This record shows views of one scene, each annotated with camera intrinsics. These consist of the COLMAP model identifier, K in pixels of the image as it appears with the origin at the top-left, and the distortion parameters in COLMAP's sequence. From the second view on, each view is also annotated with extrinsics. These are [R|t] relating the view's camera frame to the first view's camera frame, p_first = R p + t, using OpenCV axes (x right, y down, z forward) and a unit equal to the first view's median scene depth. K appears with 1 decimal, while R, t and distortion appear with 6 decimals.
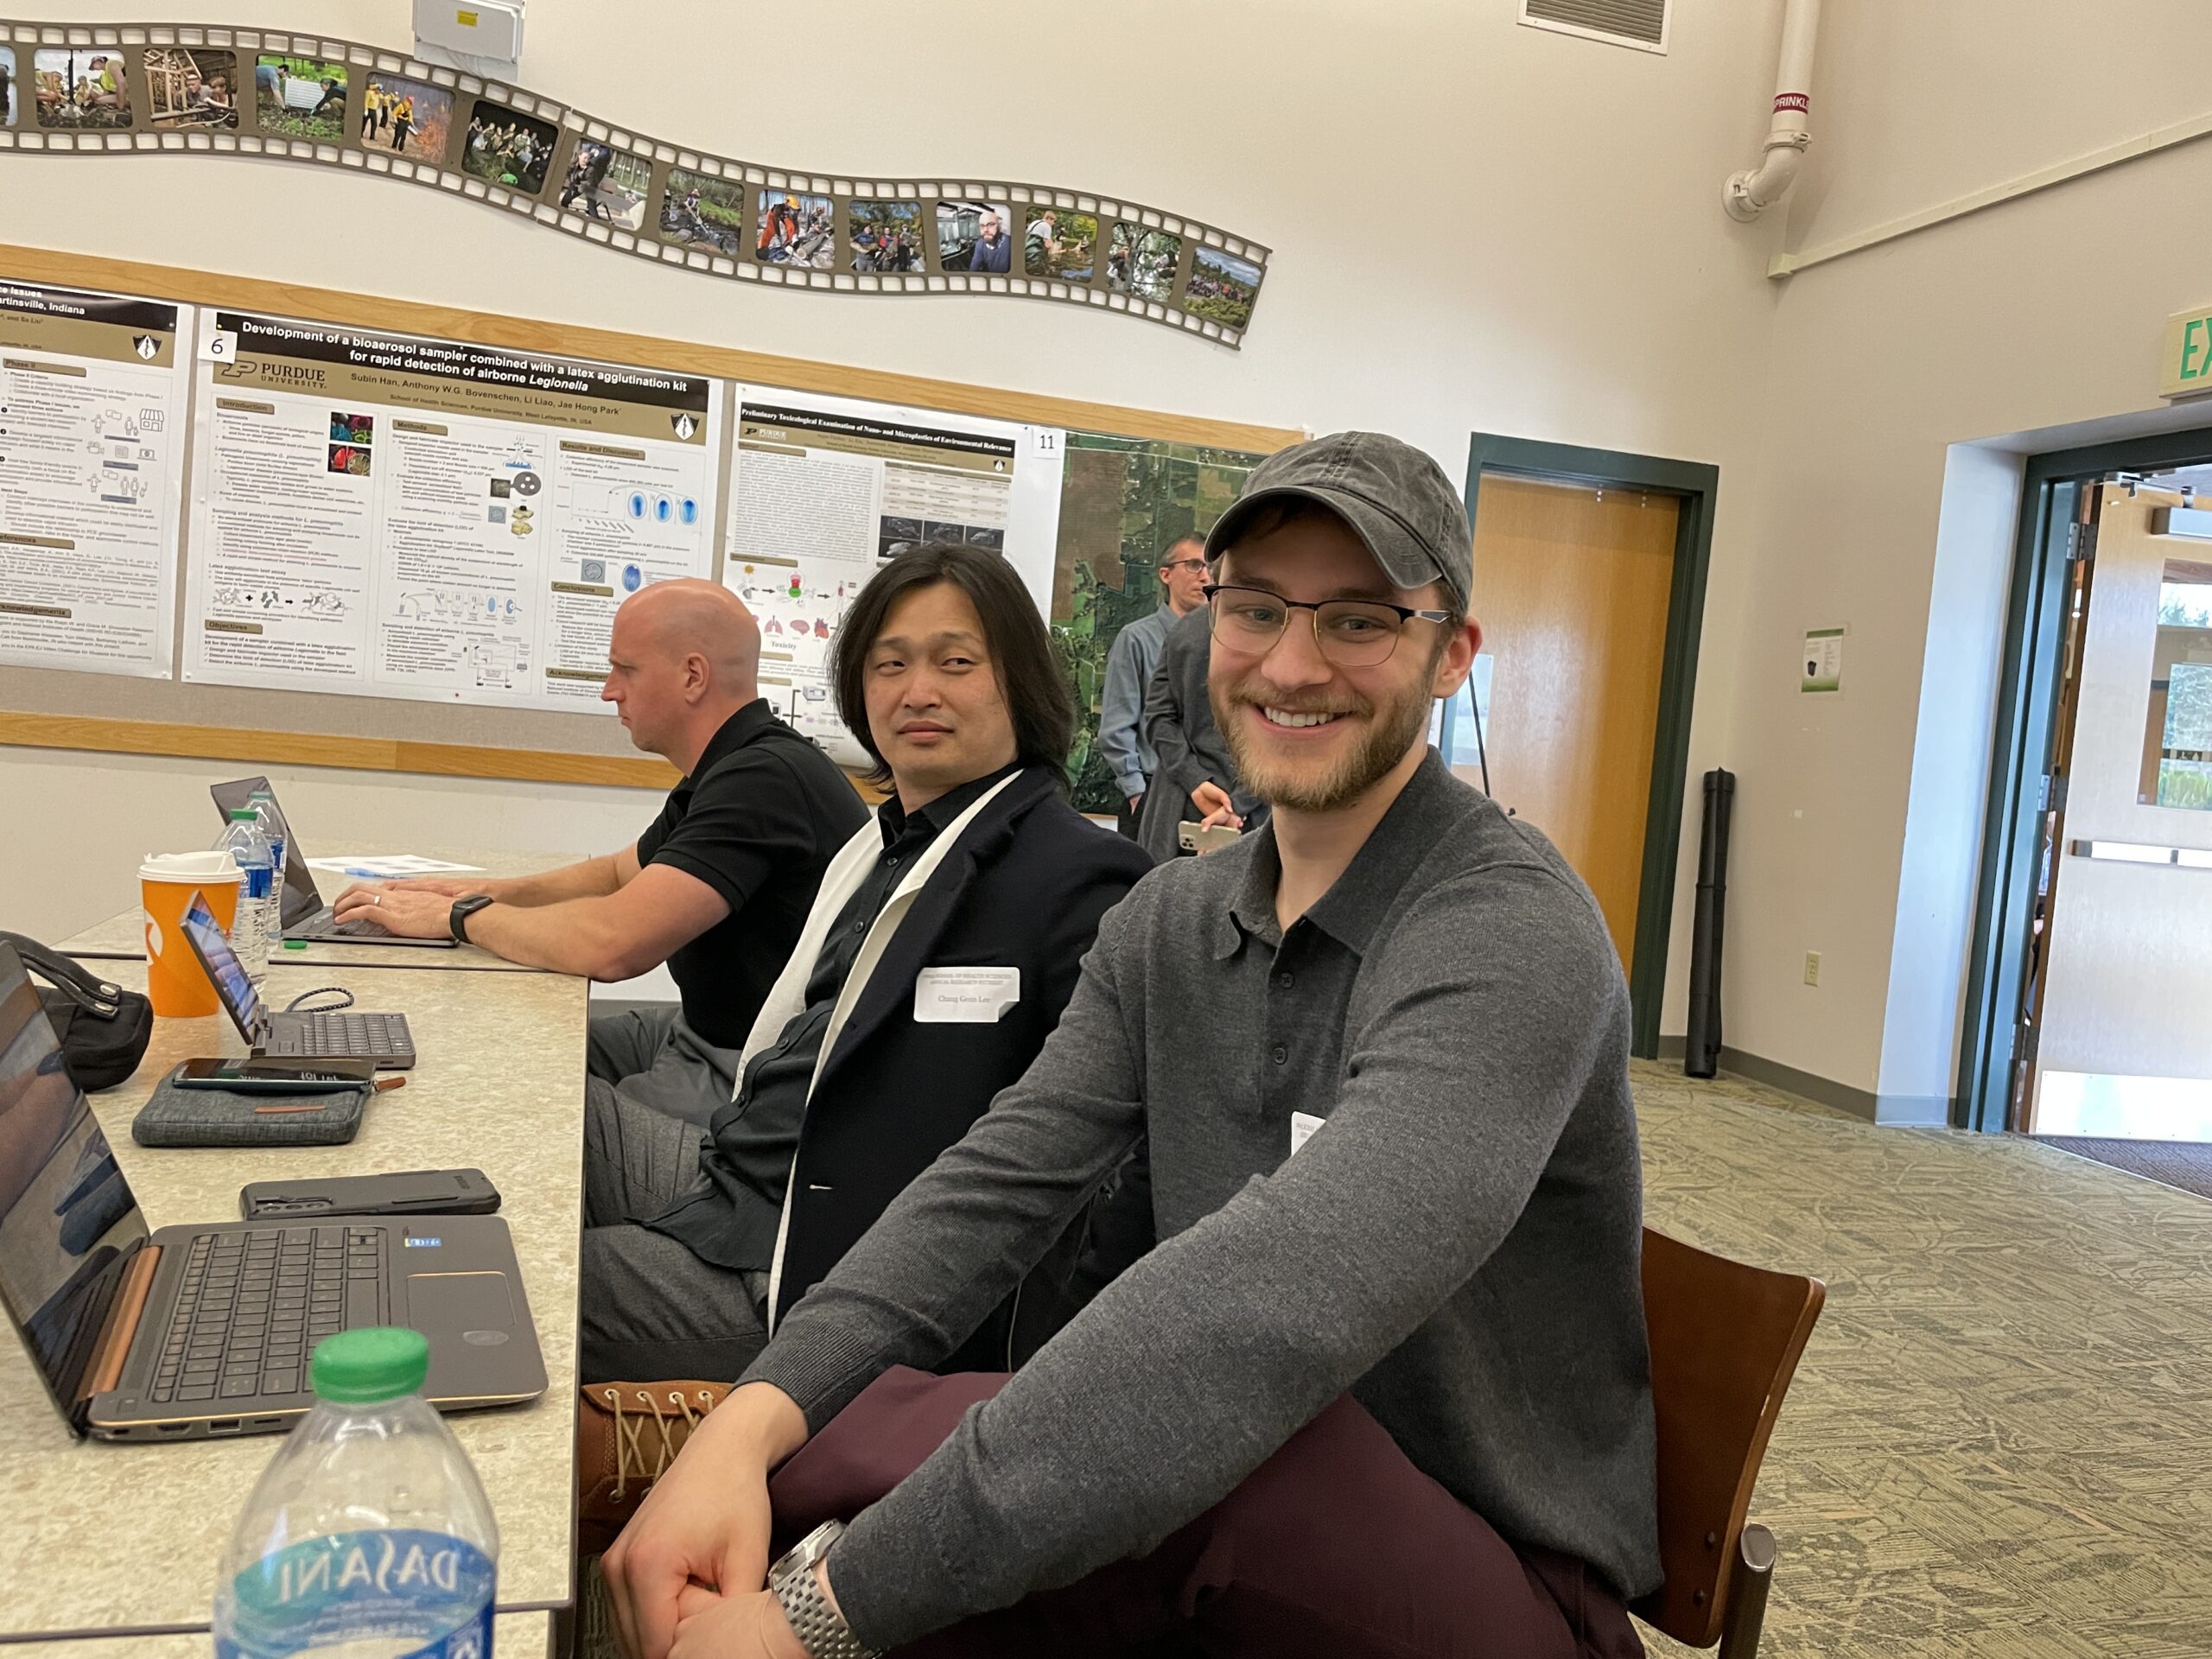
lens RADIAL K [[1710.9, 0, 1109.0], [0, 1710.9, 832.0], [0, 0, 1]] dist [0.047534, -0.080509]
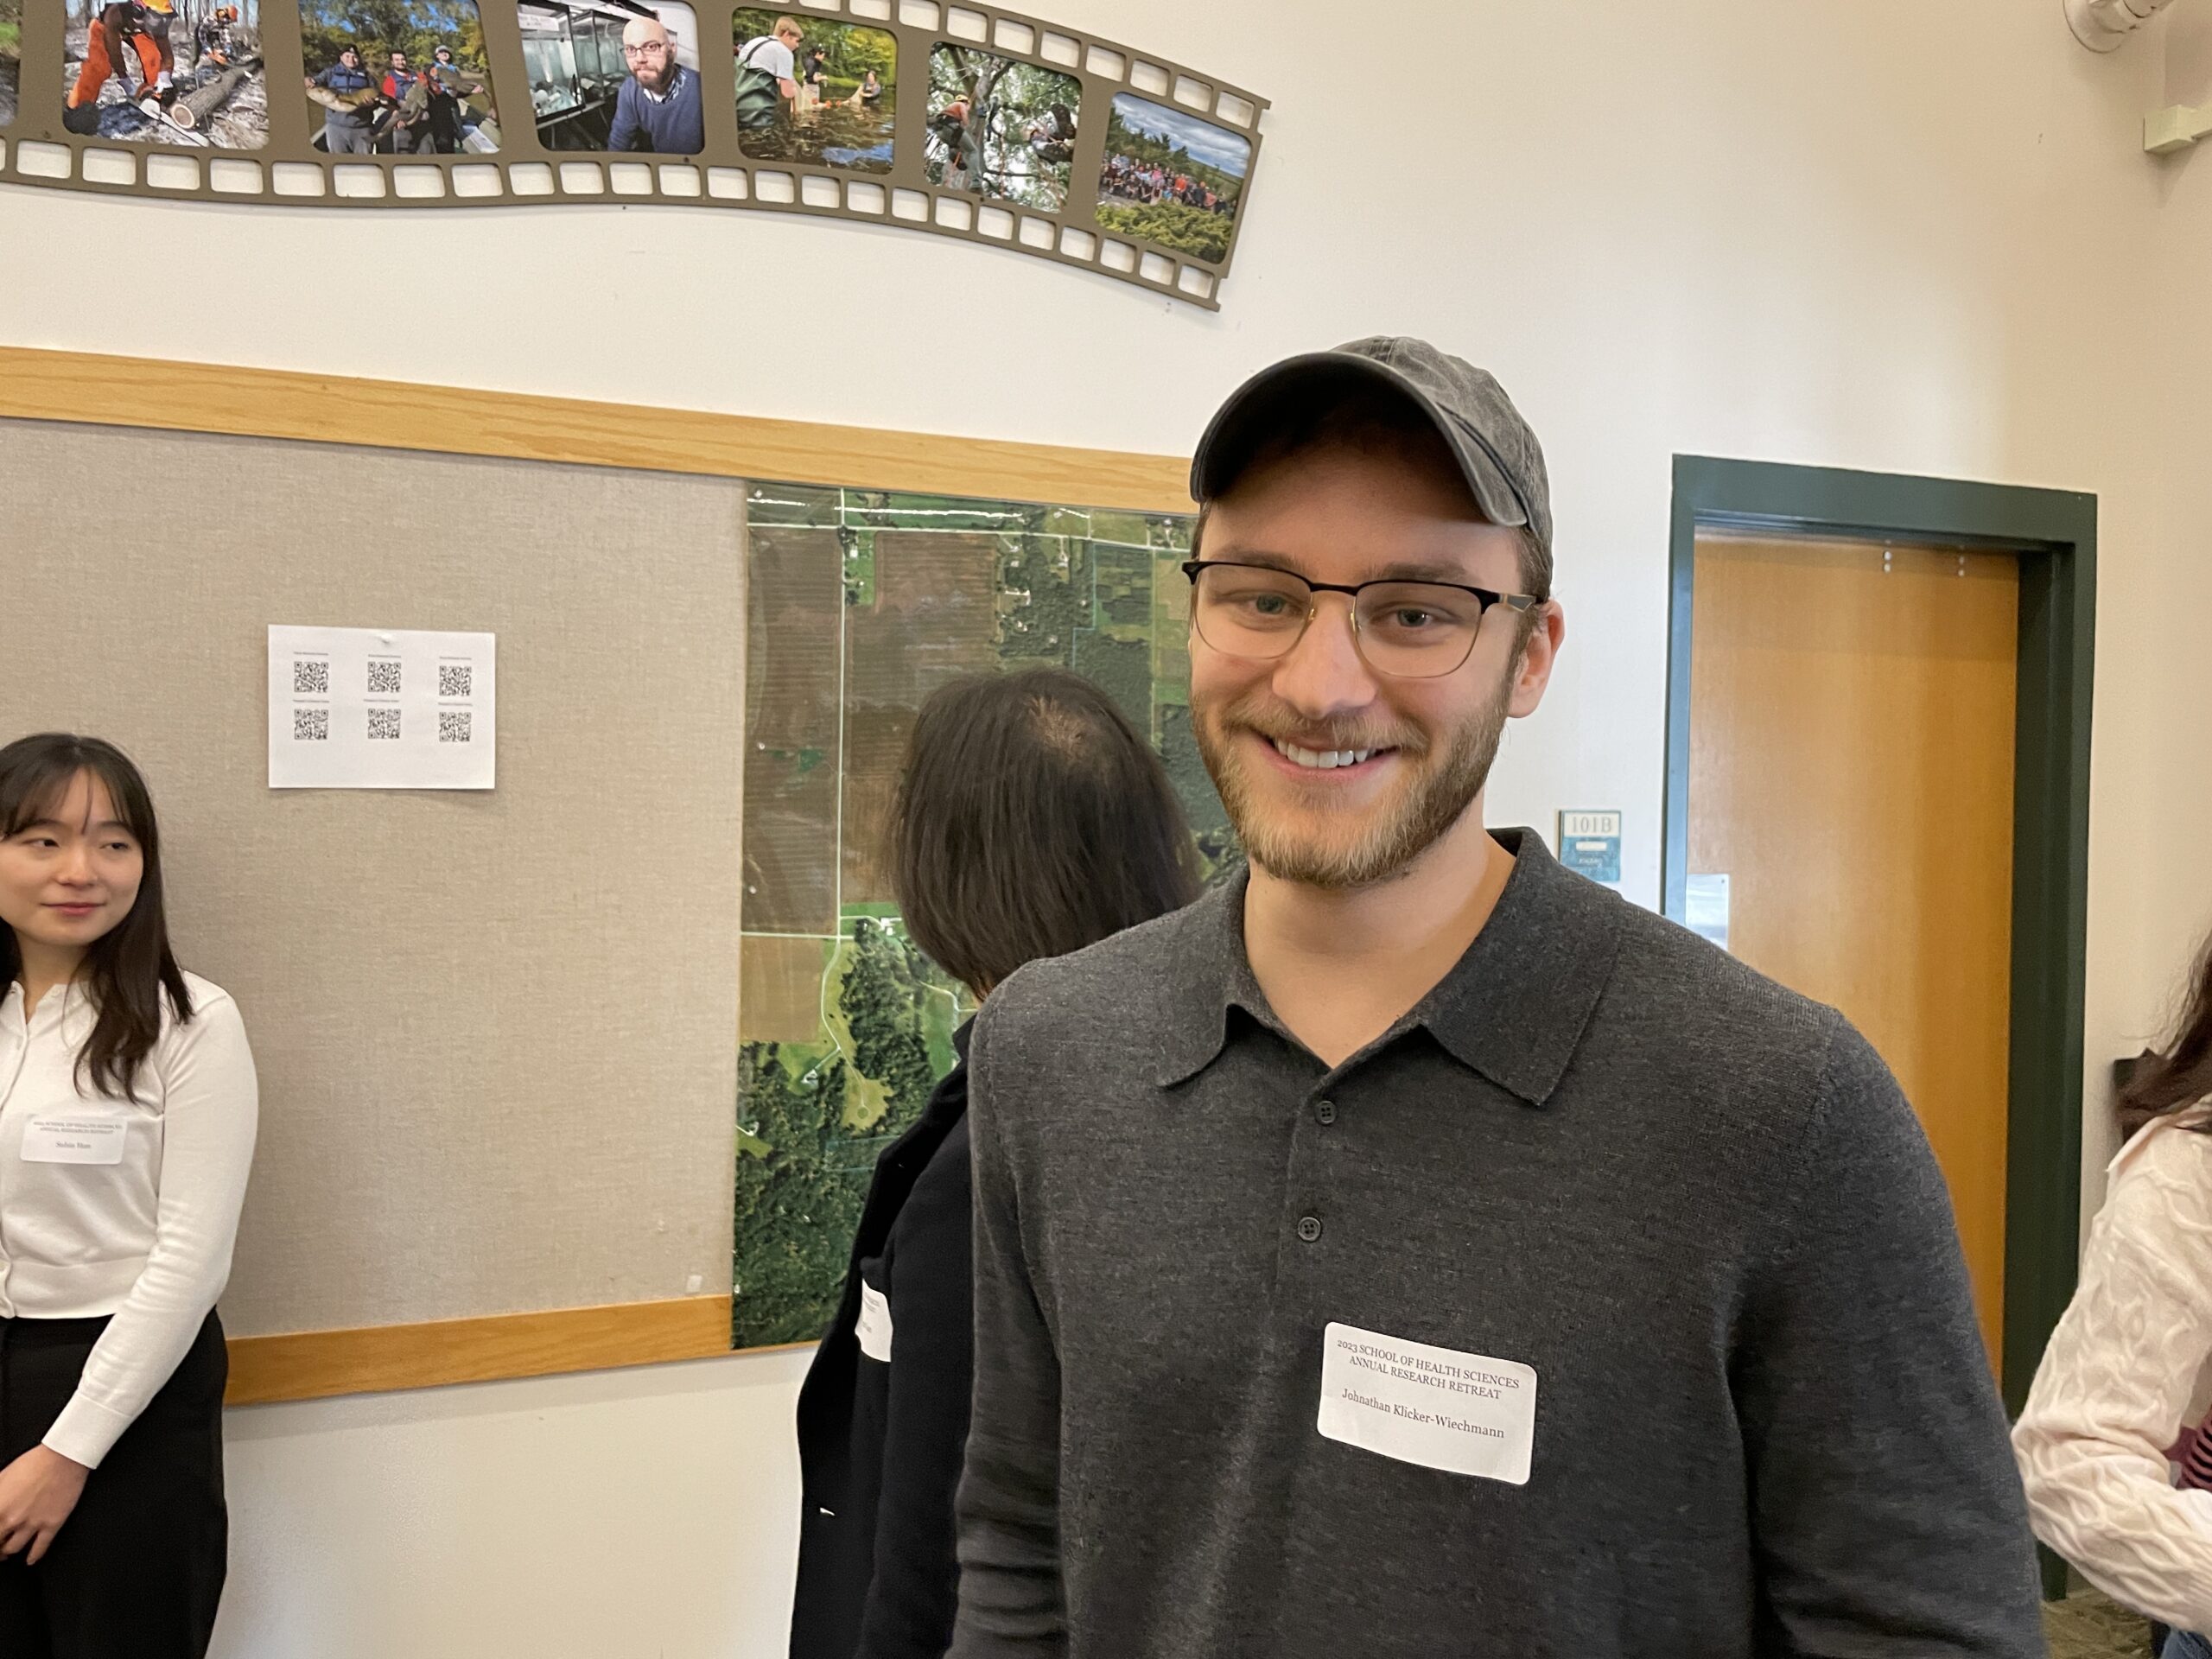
lens RADIAL K [[1710.9, 0, 1112.1], [0, 1710.9, 847.7], [0, 0, 1]] dist [0.047534, -0.080509]
pose [[0.996318, -0.071657, 0.047071, 0.013641], [0.073463, 0.996580, -0.037823, -0.119146], [-0.044200, 0.041142, 0.998175, 0.547407]]
